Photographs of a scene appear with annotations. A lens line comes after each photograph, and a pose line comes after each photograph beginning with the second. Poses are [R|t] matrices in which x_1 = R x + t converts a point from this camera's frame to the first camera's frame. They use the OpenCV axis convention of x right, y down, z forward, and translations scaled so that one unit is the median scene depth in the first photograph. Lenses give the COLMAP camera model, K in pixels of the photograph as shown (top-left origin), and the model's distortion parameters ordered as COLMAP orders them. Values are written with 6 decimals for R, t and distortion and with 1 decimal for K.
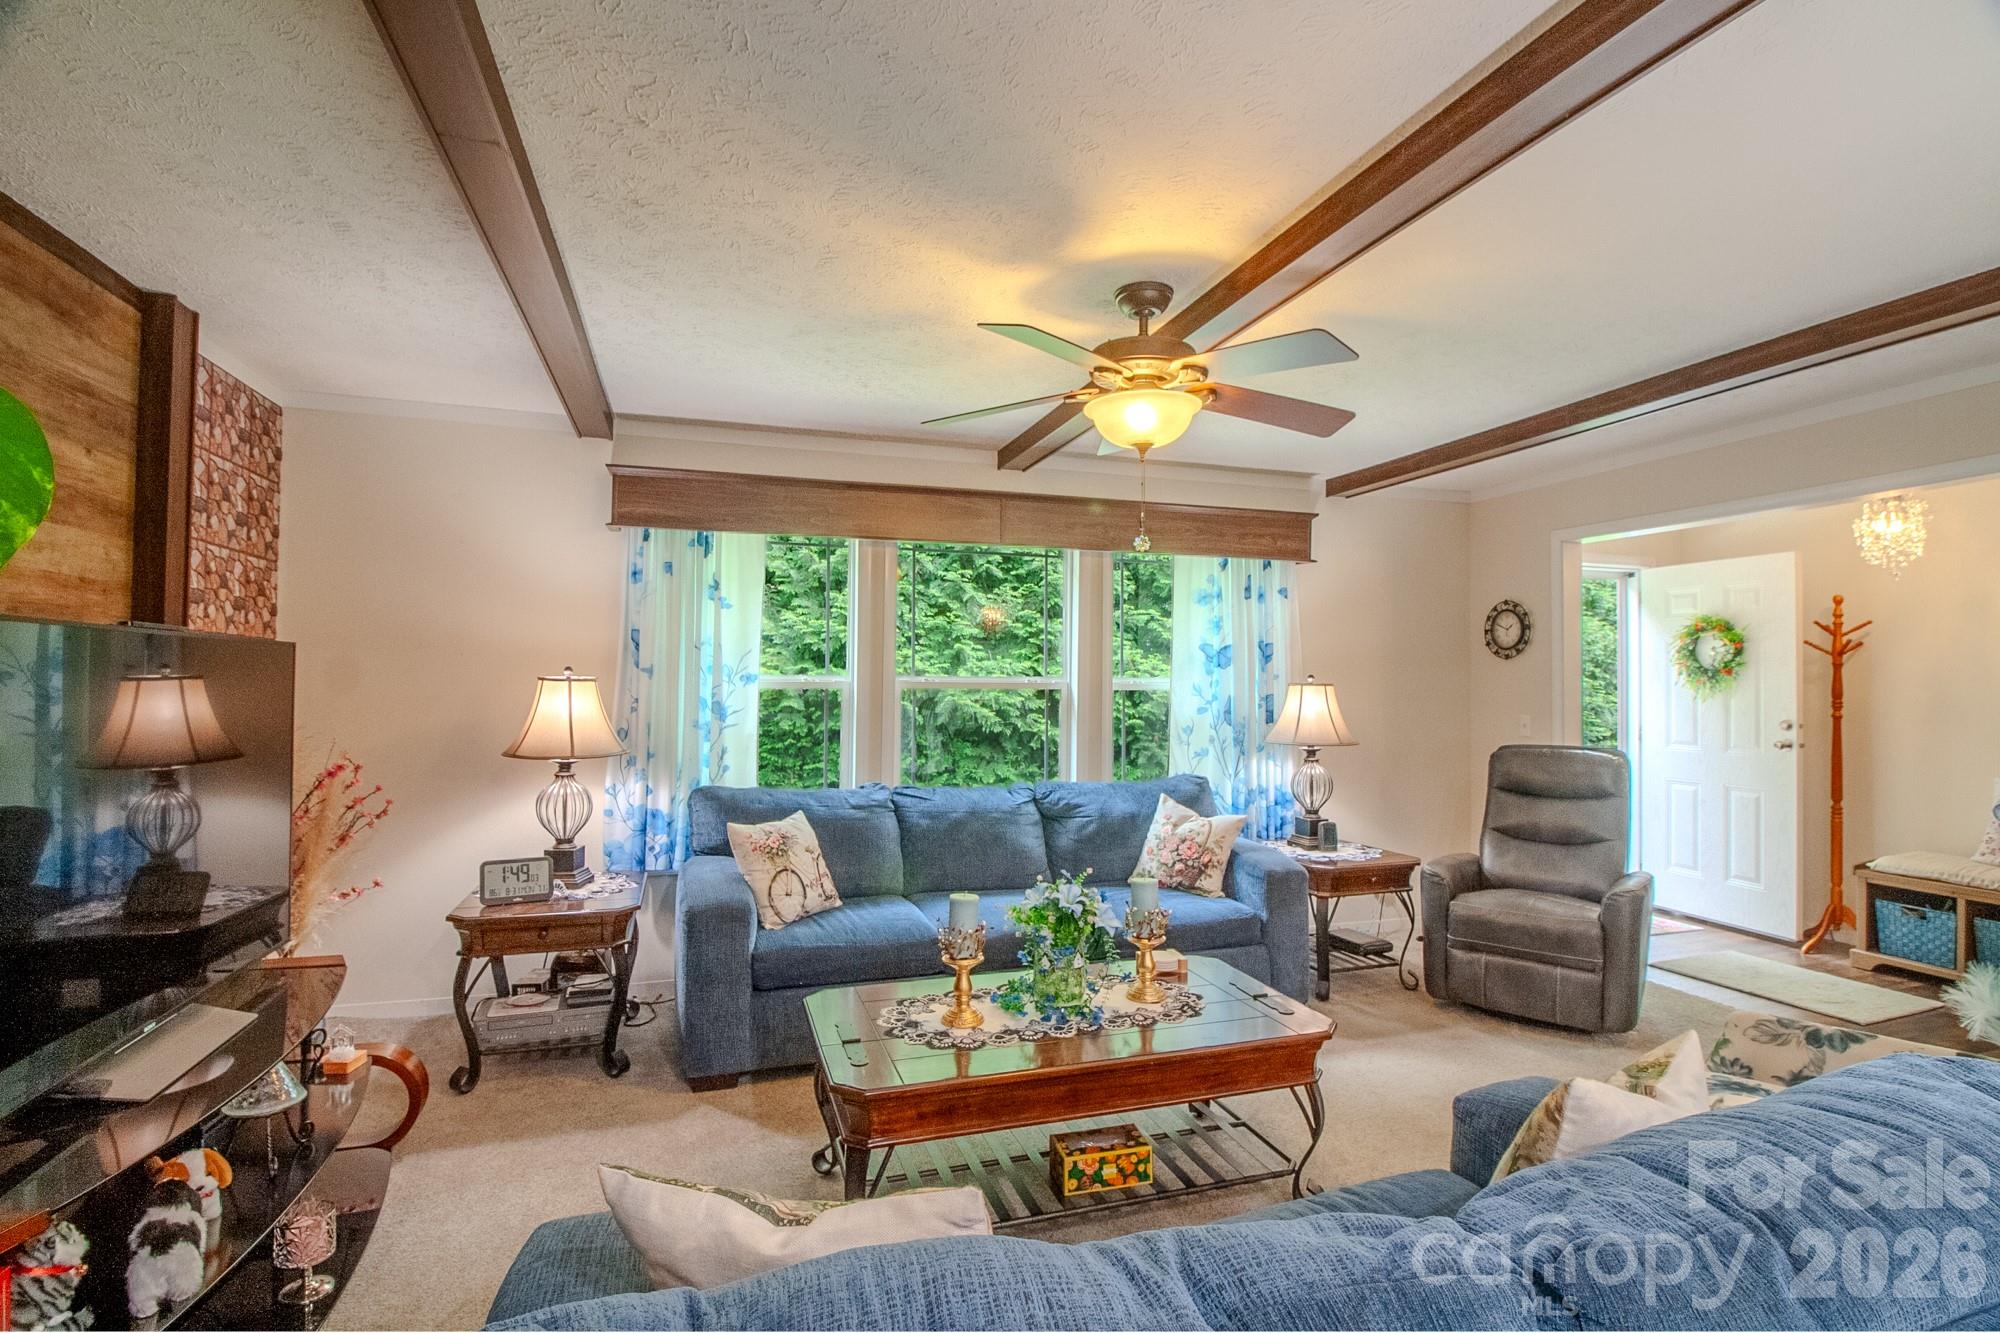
lens RADIAL K [[954.8, 0, 1009.0], [0, 954.8, 671.1], [0, 0, 1]] dist [-0.005400, -0.009134]
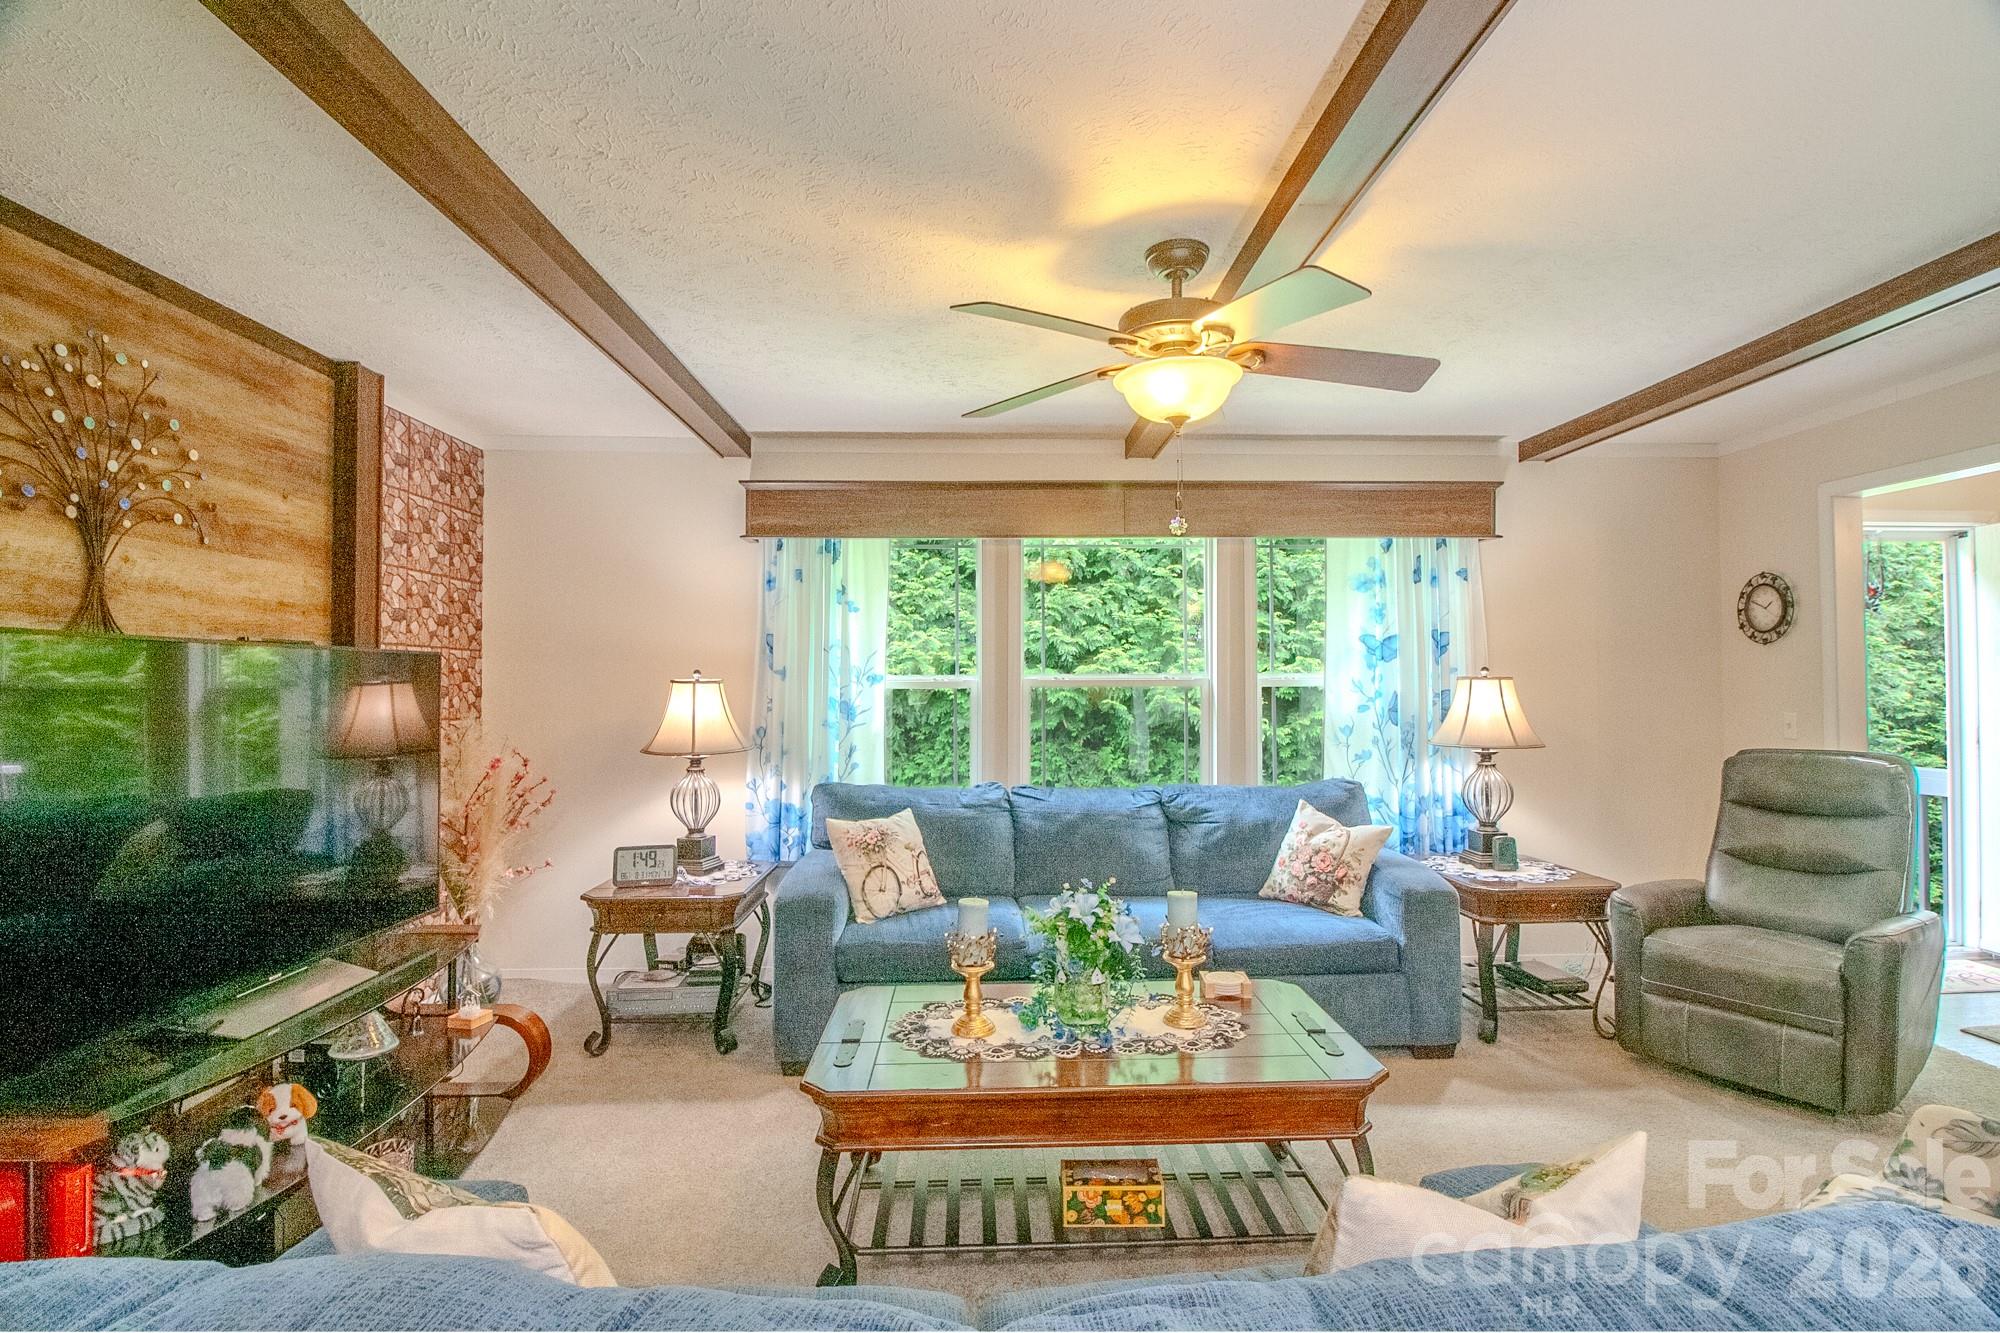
lens RADIAL K [[954.8, 0, 1013.6], [0, 954.8, 669.1], [0, 0, 1]] dist [-0.005400, -0.009134]
pose [[0.961957, -0.014963, -0.272791, 0.184790], [0.014515, 0.999888, -0.003660, 0.003786], [0.272816, -0.000439, 0.962066, 0.058783]]
